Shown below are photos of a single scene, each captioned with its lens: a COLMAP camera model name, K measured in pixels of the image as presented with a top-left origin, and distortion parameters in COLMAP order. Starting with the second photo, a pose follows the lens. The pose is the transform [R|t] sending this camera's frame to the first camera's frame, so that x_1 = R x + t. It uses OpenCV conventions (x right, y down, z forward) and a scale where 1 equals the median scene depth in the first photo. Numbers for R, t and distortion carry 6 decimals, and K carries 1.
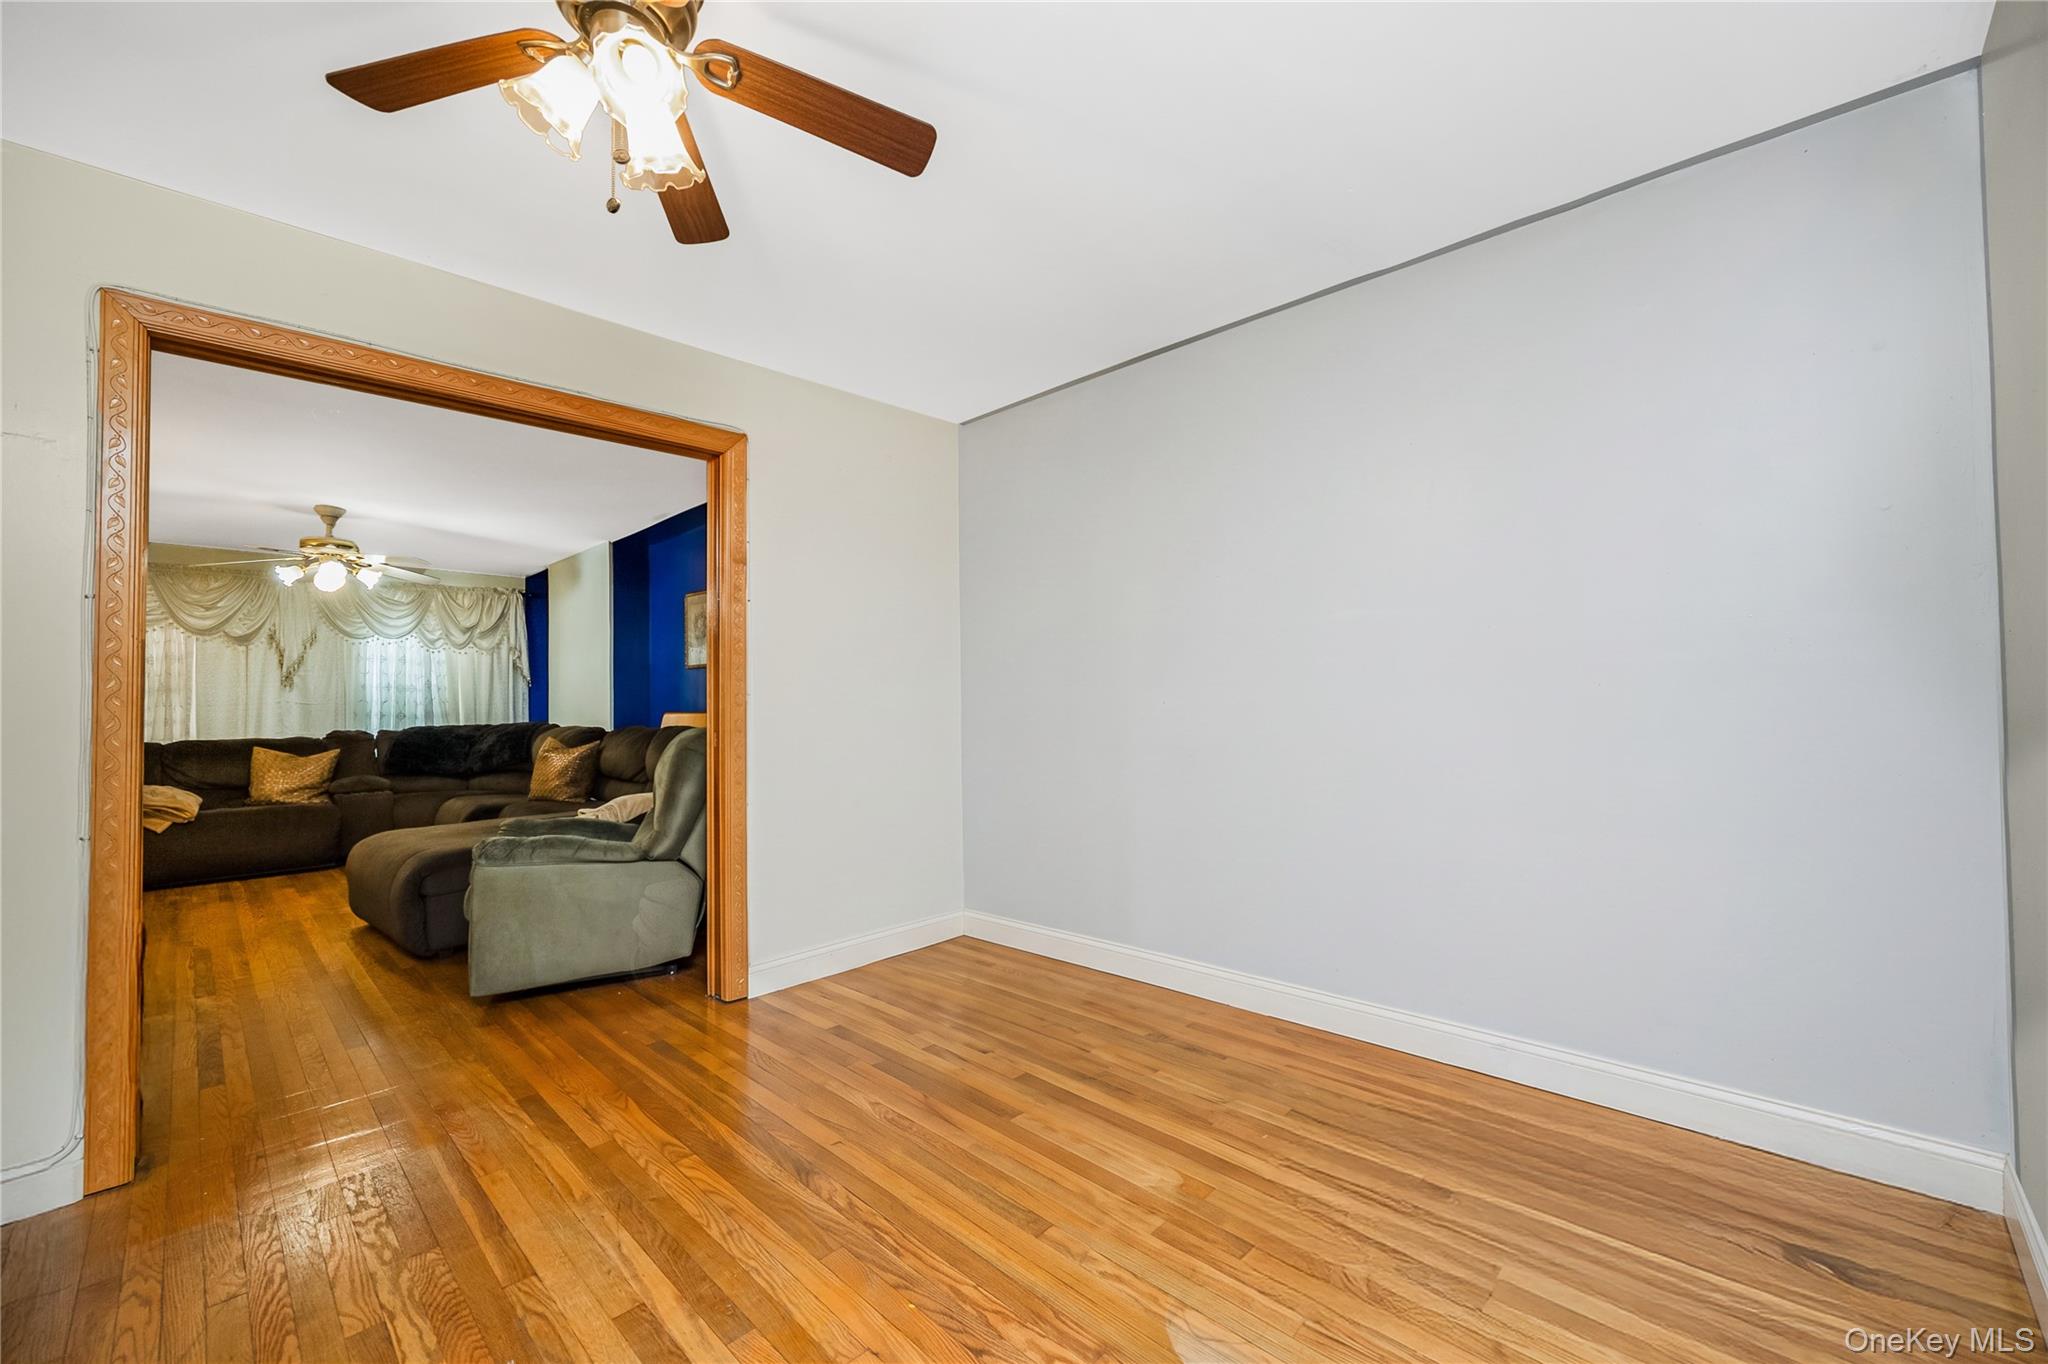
lens RADIAL K [[822.4, 0, 1024.0], [0, 822.4, 682.0], [0, 0, 1]] dist [0.000736, 0.000165]
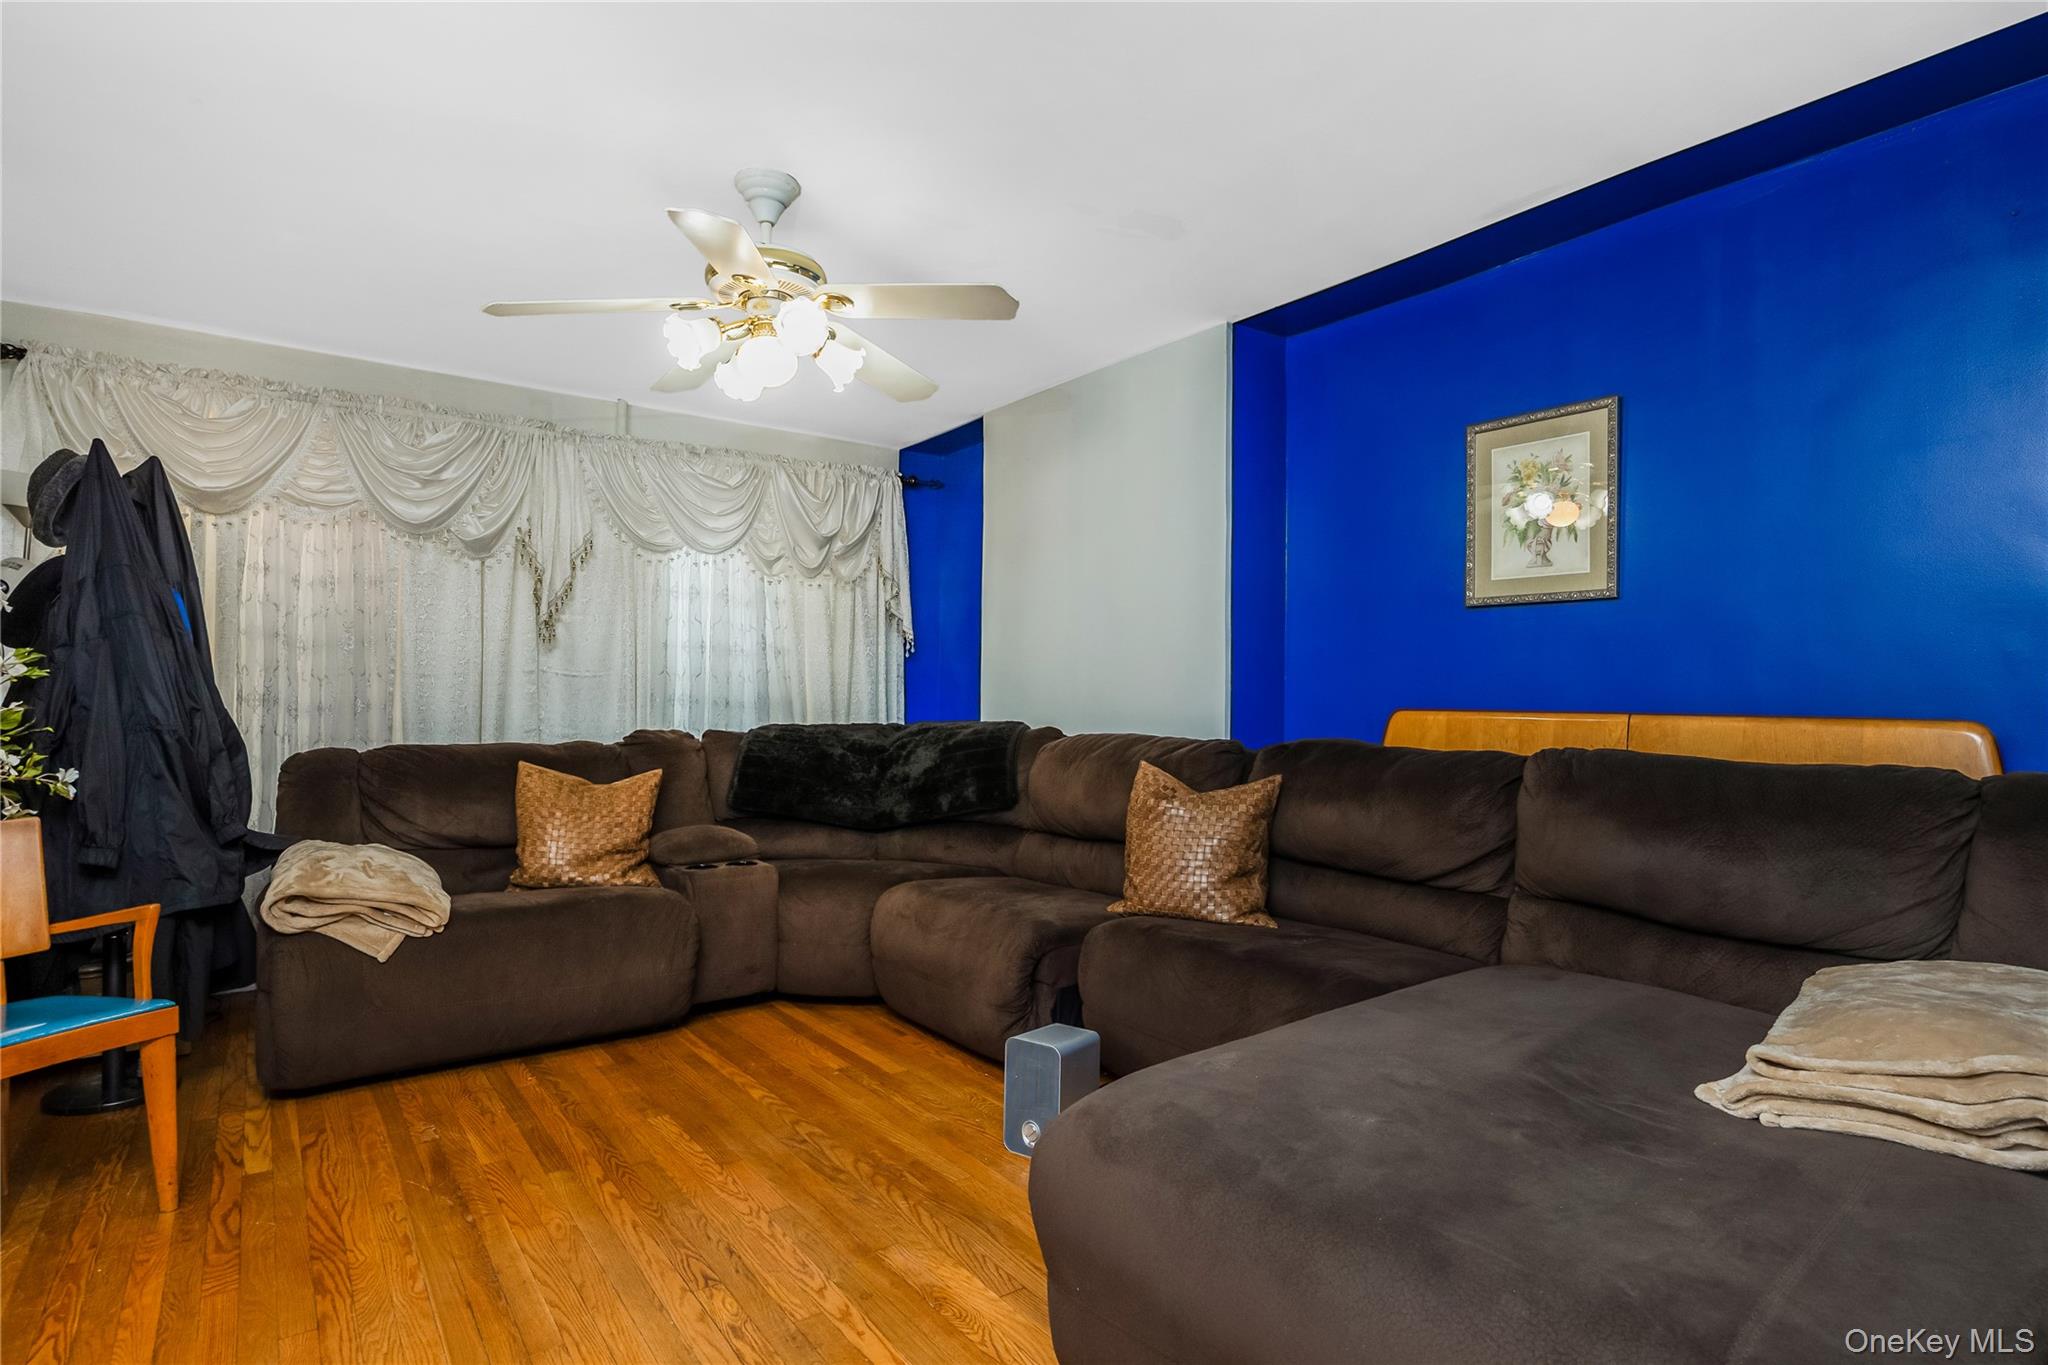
lens RADIAL K [[1060.5, 0, 1024.0], [0, 1060.5, 682.5], [0, 0, 1]] dist [-0.000916, -0.000130]
pose [[0.985844, 0.016398, -0.166859, -0.503275], [-0.014335, 0.999805, 0.013565, 0.018118], [0.167049, -0.010981, 0.985887, 0.407007]]
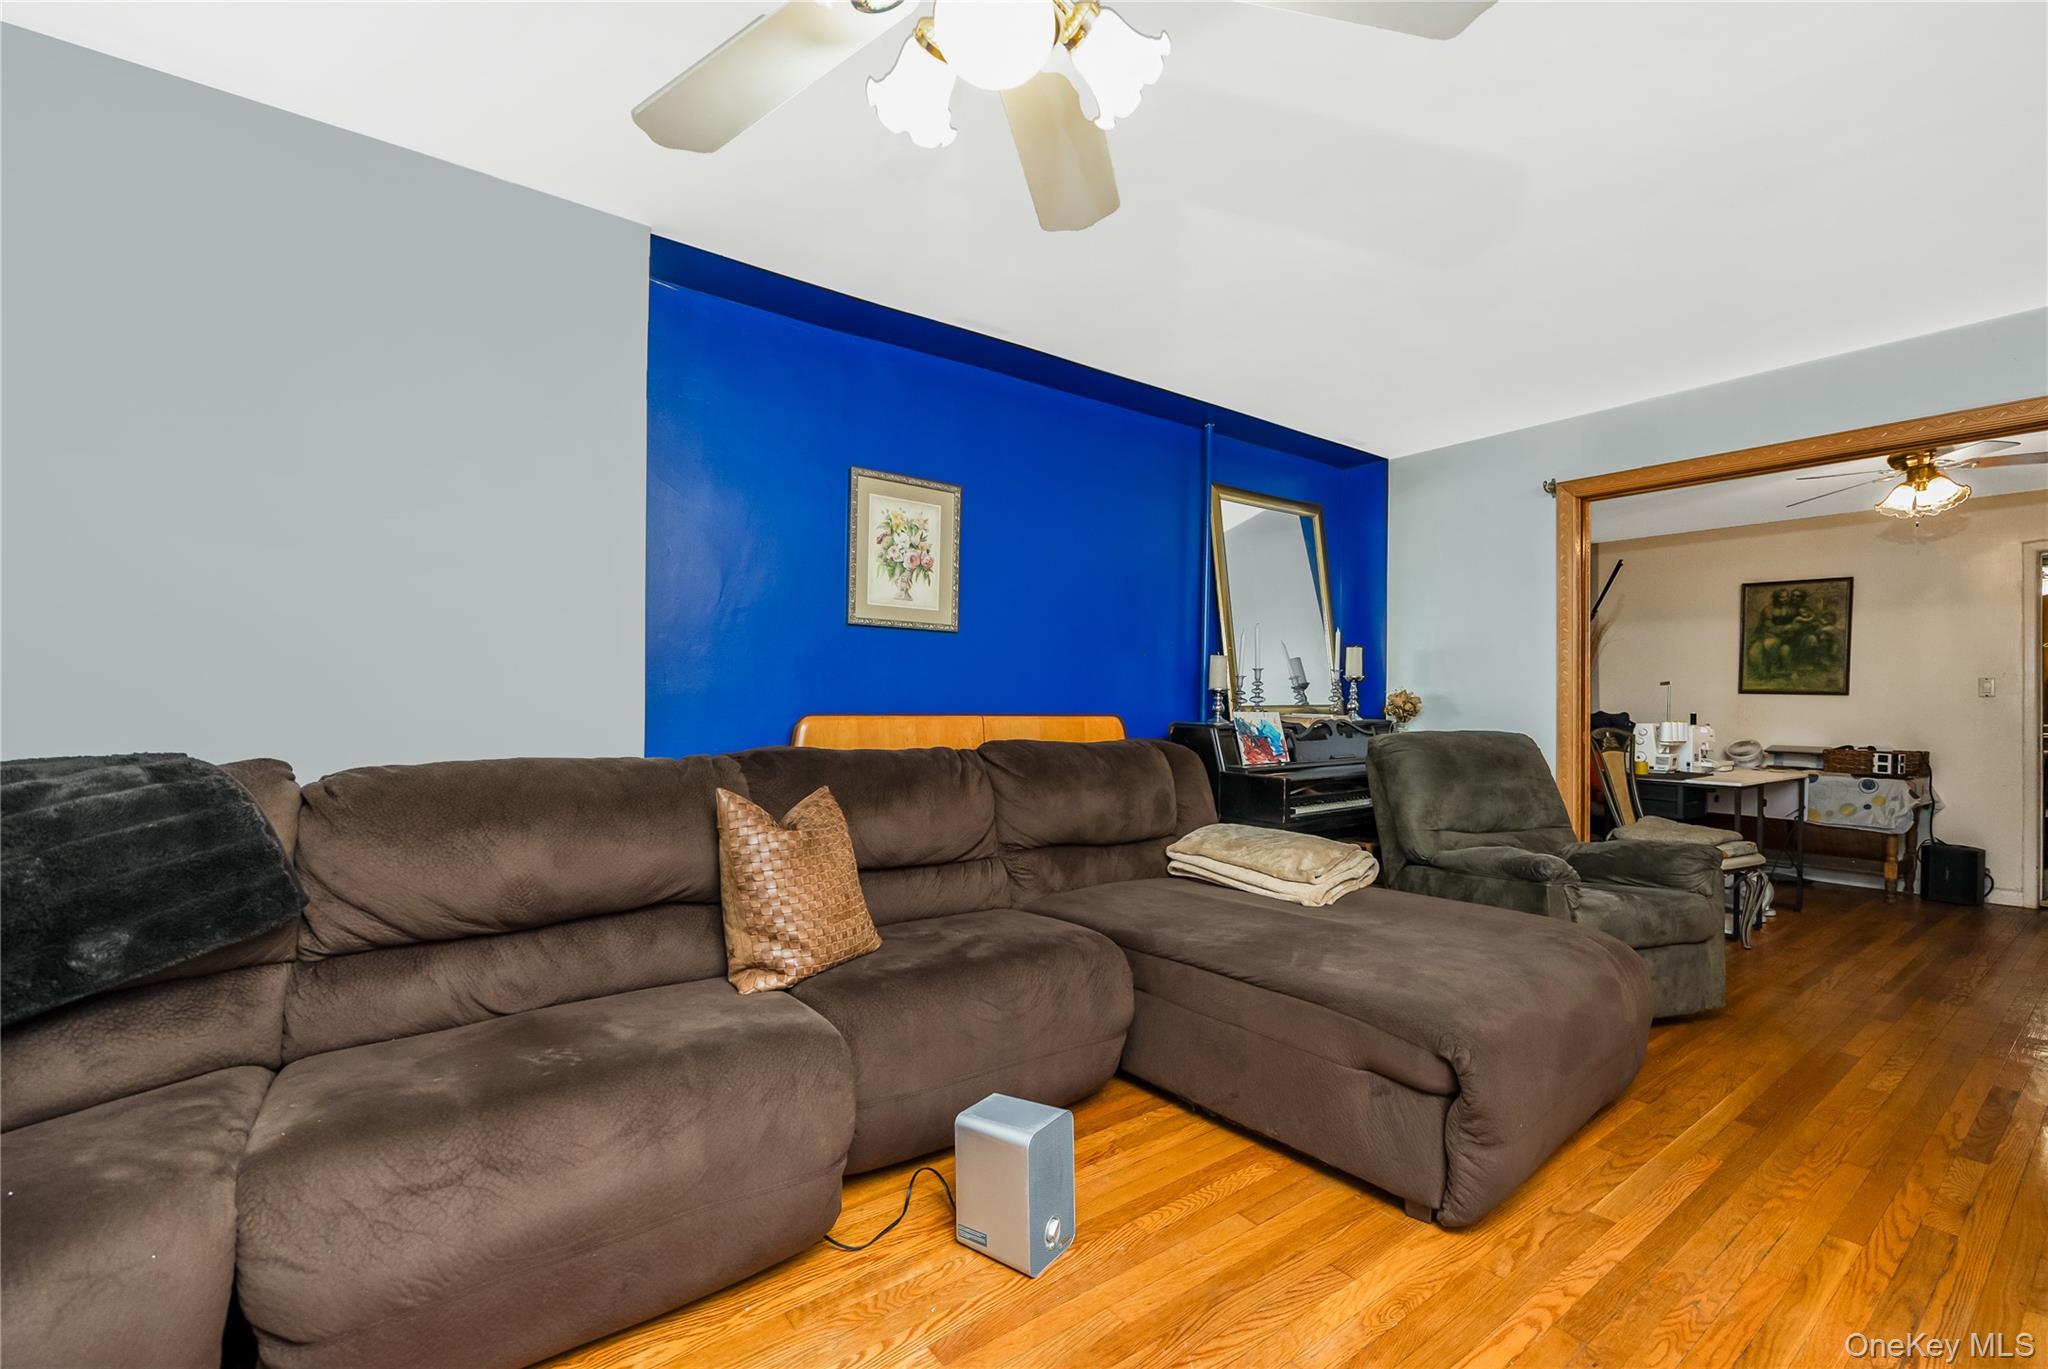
lens RADIAL K [[904.0, 0, 1023.8], [0, 904.0, 714.6], [0, 0, 1]] dist [-0.000414, -0.000017]
pose [[0.141571, 0.001735, 0.989927, -0.850721], [-0.036276, 0.999336, 0.003436, 0.029916], [-0.989263, -0.036397, 0.141540, 0.770806]]
